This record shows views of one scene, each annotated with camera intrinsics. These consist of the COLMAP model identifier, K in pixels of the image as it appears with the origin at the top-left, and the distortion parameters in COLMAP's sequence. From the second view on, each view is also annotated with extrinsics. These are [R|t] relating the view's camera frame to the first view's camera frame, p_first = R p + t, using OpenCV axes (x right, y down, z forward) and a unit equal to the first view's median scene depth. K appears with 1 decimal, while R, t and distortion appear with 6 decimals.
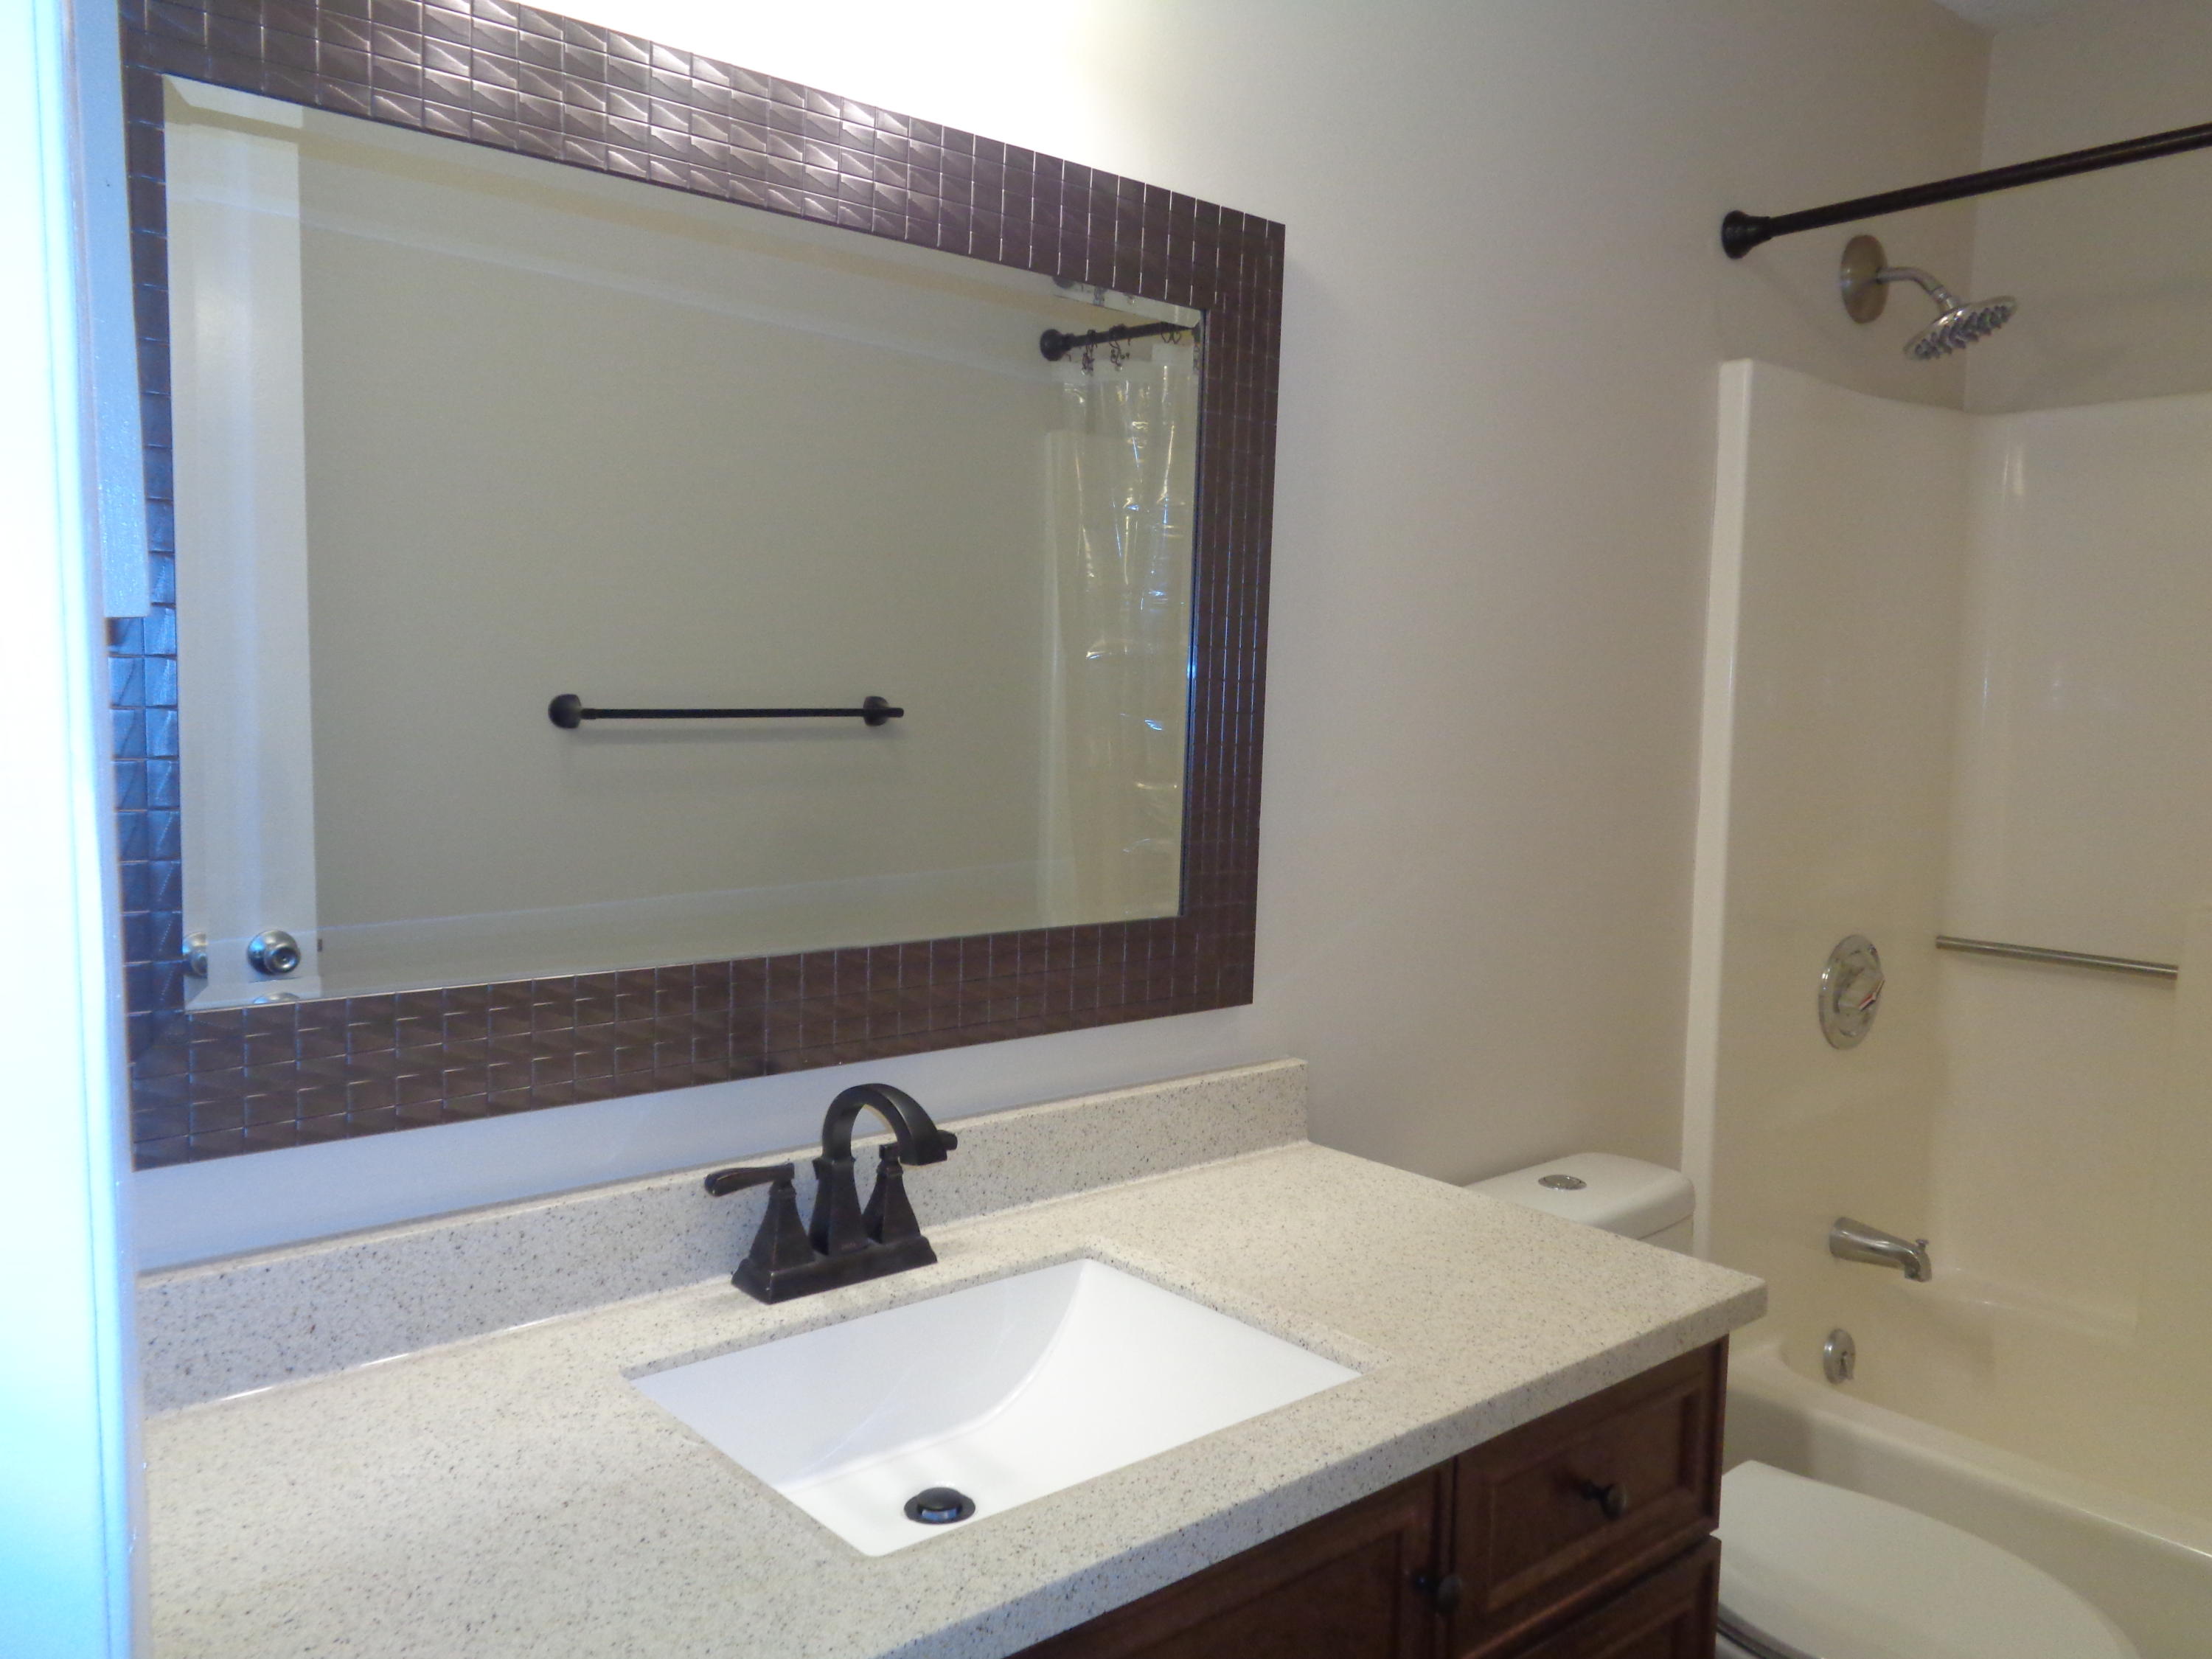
lens RADIAL K [[1661.2, 0, 1094.8], [0, 1661.2, 832.6], [0, 0, 1]] dist [0.006657, 0.003647]
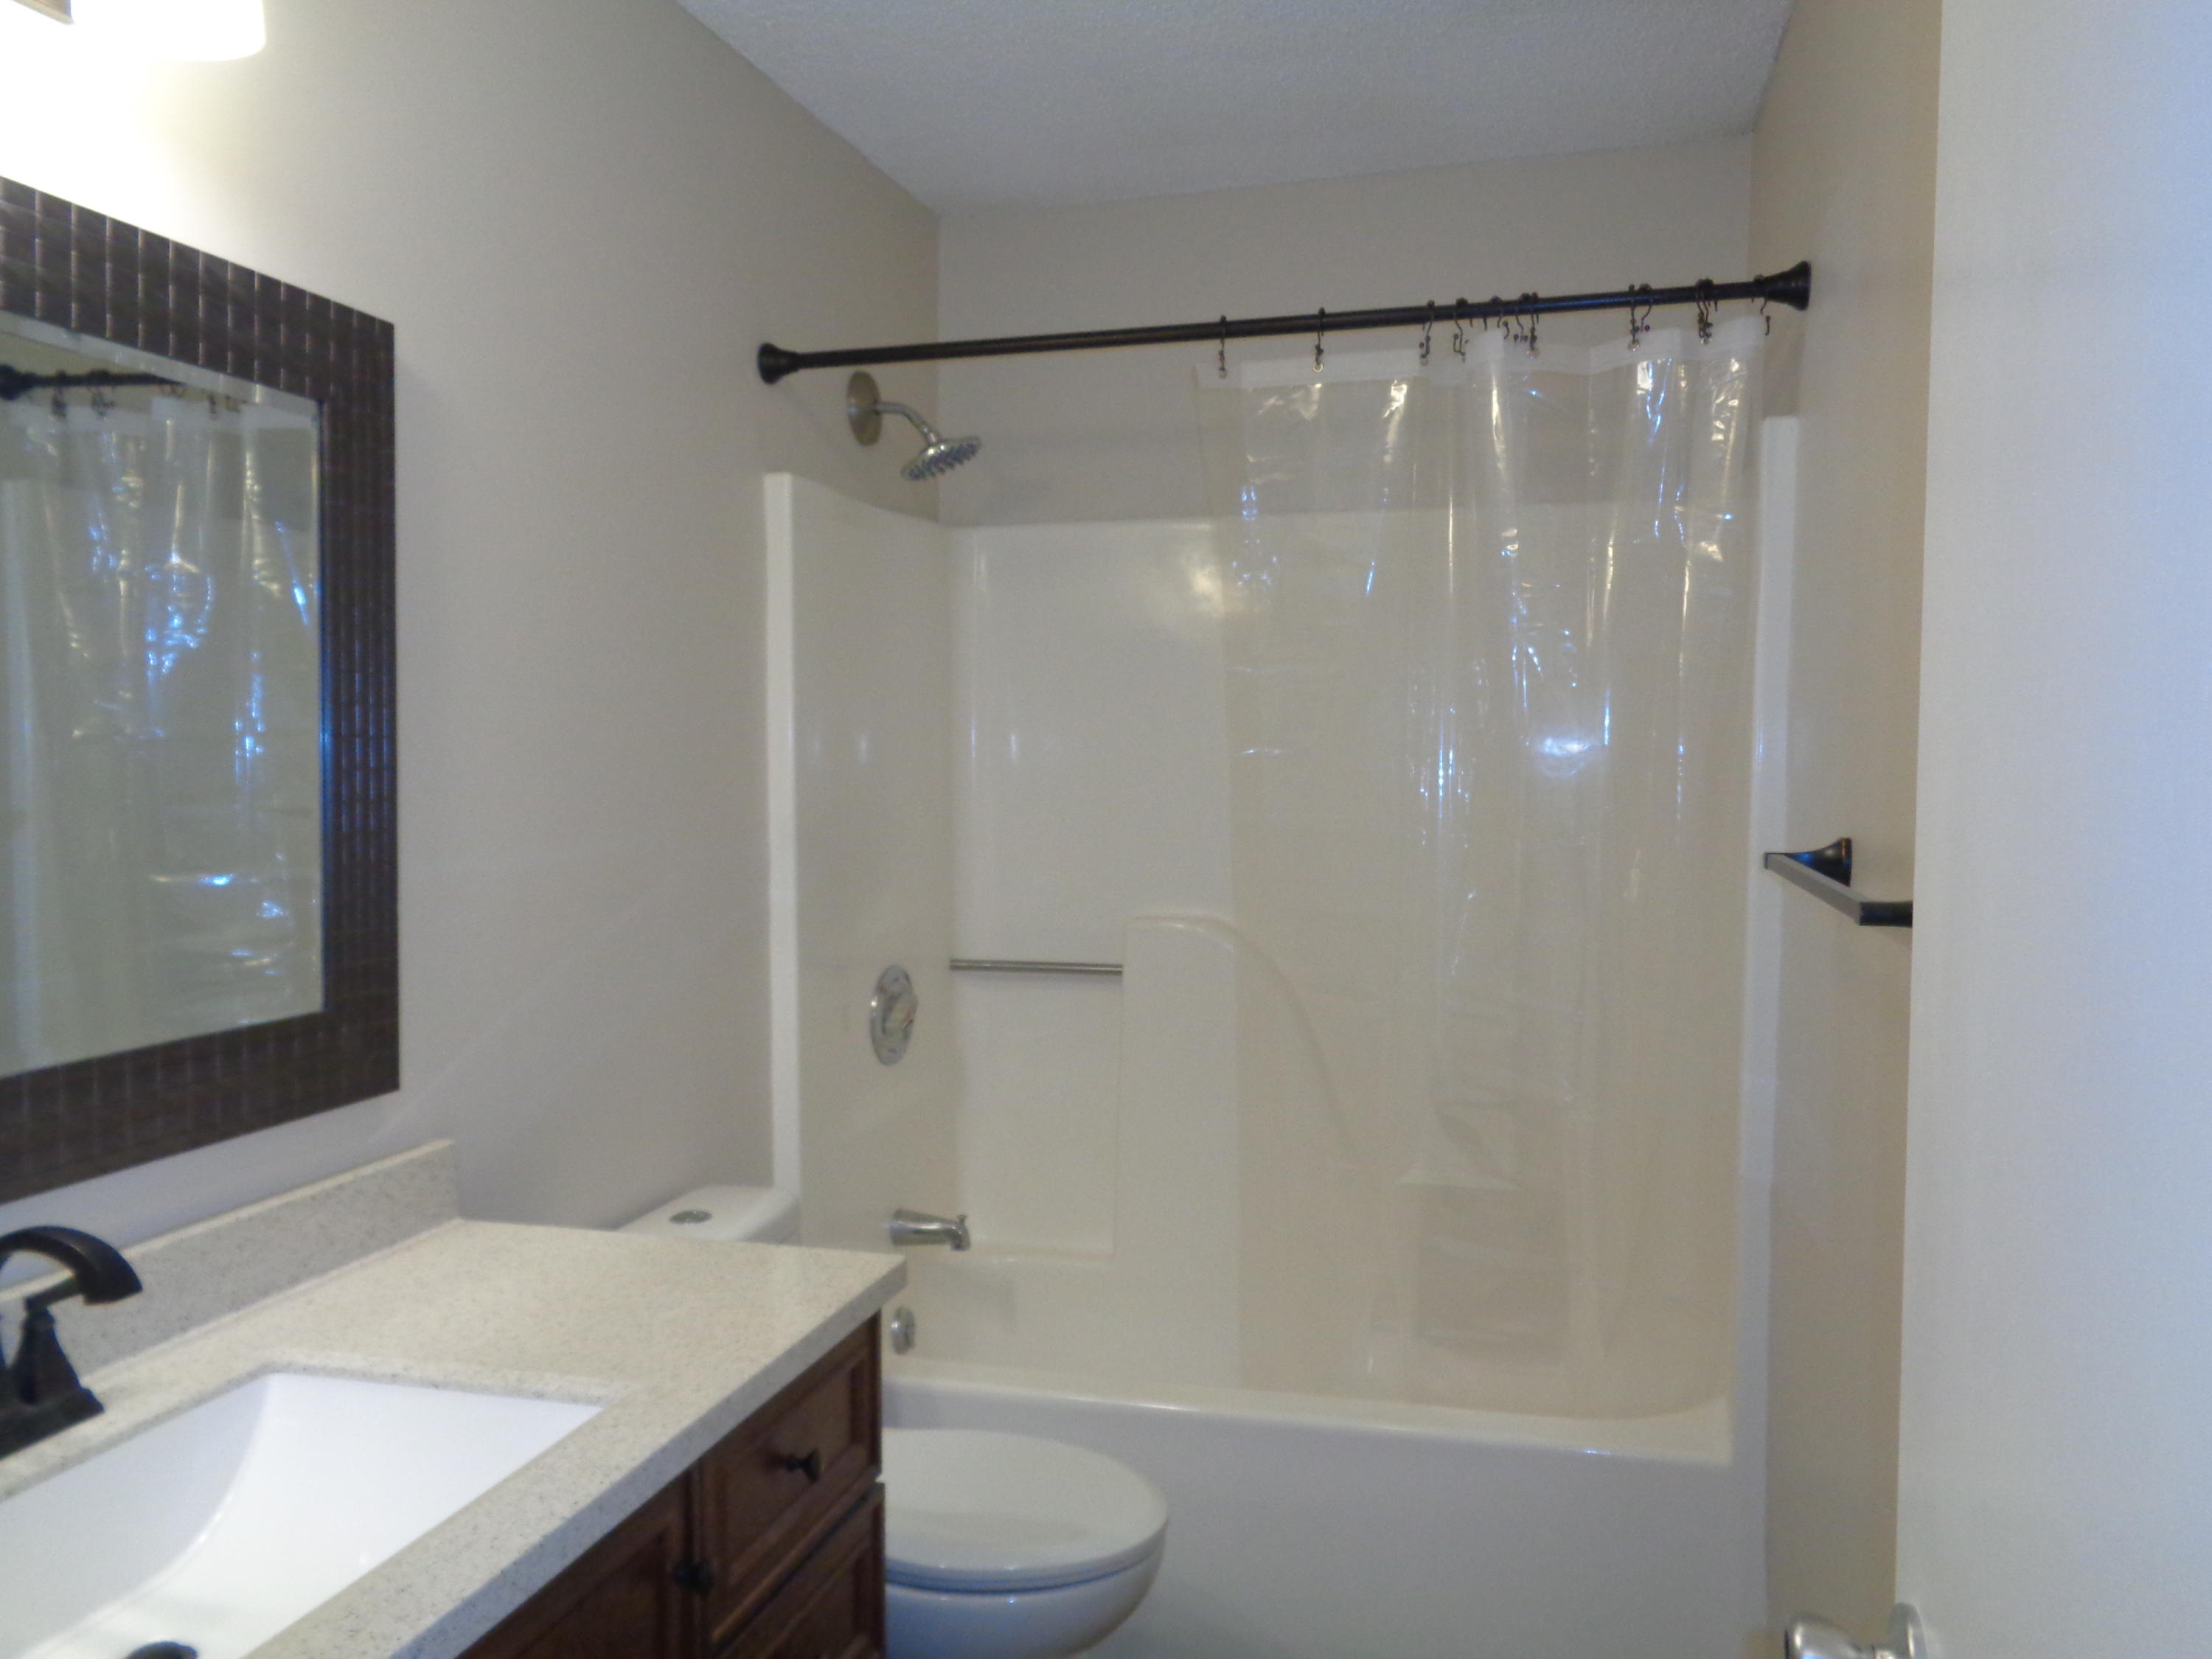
lens RADIAL K [[1667.9, 0, 1106.0], [0, 1667.9, 829.5], [0, 0, 1]] dist [0.005391, -0.031253]
pose [[0.819765, -0.050387, 0.570479, -0.126749], [0.071034, 0.997376, -0.013981, -0.009542], [-0.568277, 0.051985, 0.821193, -0.075802]]
